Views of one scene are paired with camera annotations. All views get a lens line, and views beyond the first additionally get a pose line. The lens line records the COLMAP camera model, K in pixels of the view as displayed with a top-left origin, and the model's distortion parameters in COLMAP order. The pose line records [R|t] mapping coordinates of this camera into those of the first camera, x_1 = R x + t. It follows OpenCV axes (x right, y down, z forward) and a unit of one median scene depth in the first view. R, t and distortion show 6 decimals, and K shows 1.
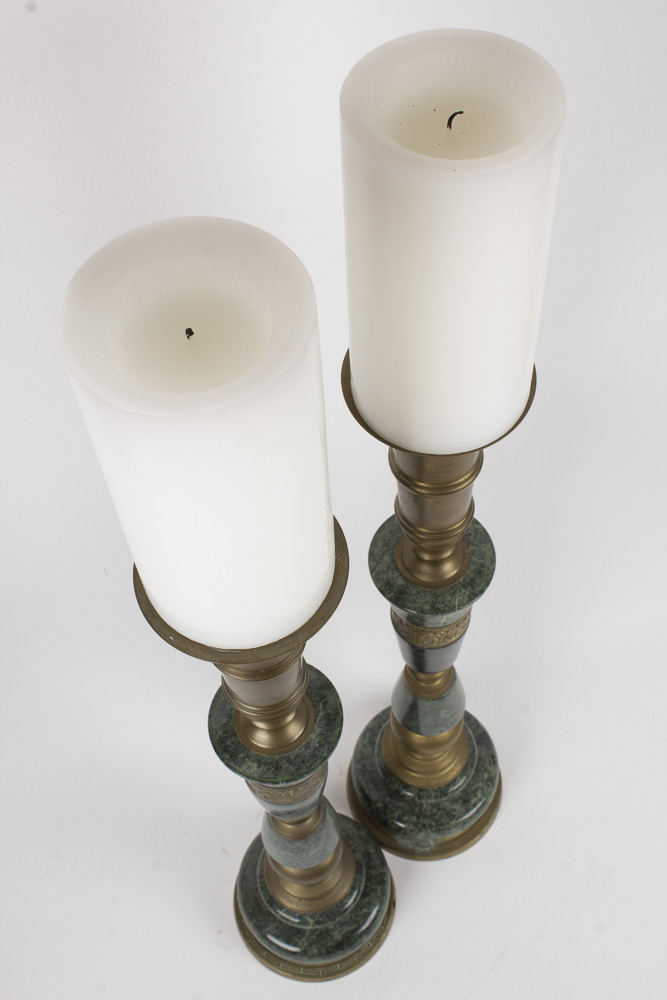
lens RADIAL K [[1325.1, 0, 333.5], [0, 1325.1, 500.0], [0, 0, 1]] dist [-0.020735, -0.013964]
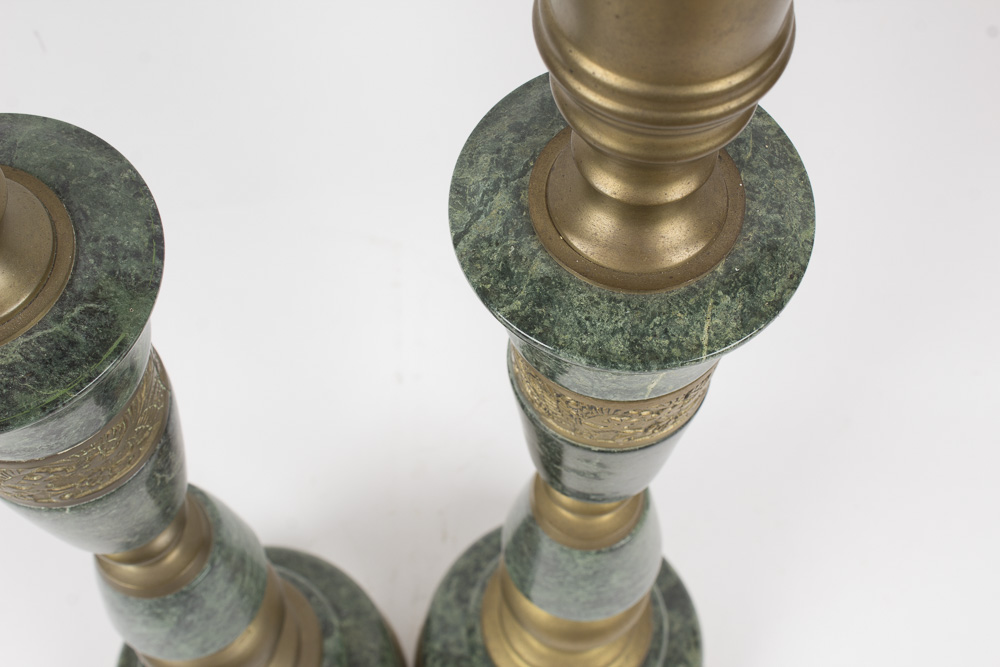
lens RADIAL K [[1518.1, 0, 500.0], [0, 1518.1, 333.5], [0, 0, 1]] dist [-0.026269, -0.012272]
pose [[0.998814, 0.027314, 0.040301, 0.024517], [-0.030411, 0.996460, 0.078369, 0.047339], [-0.038018, -0.079502, 0.996109, 0.603059]]
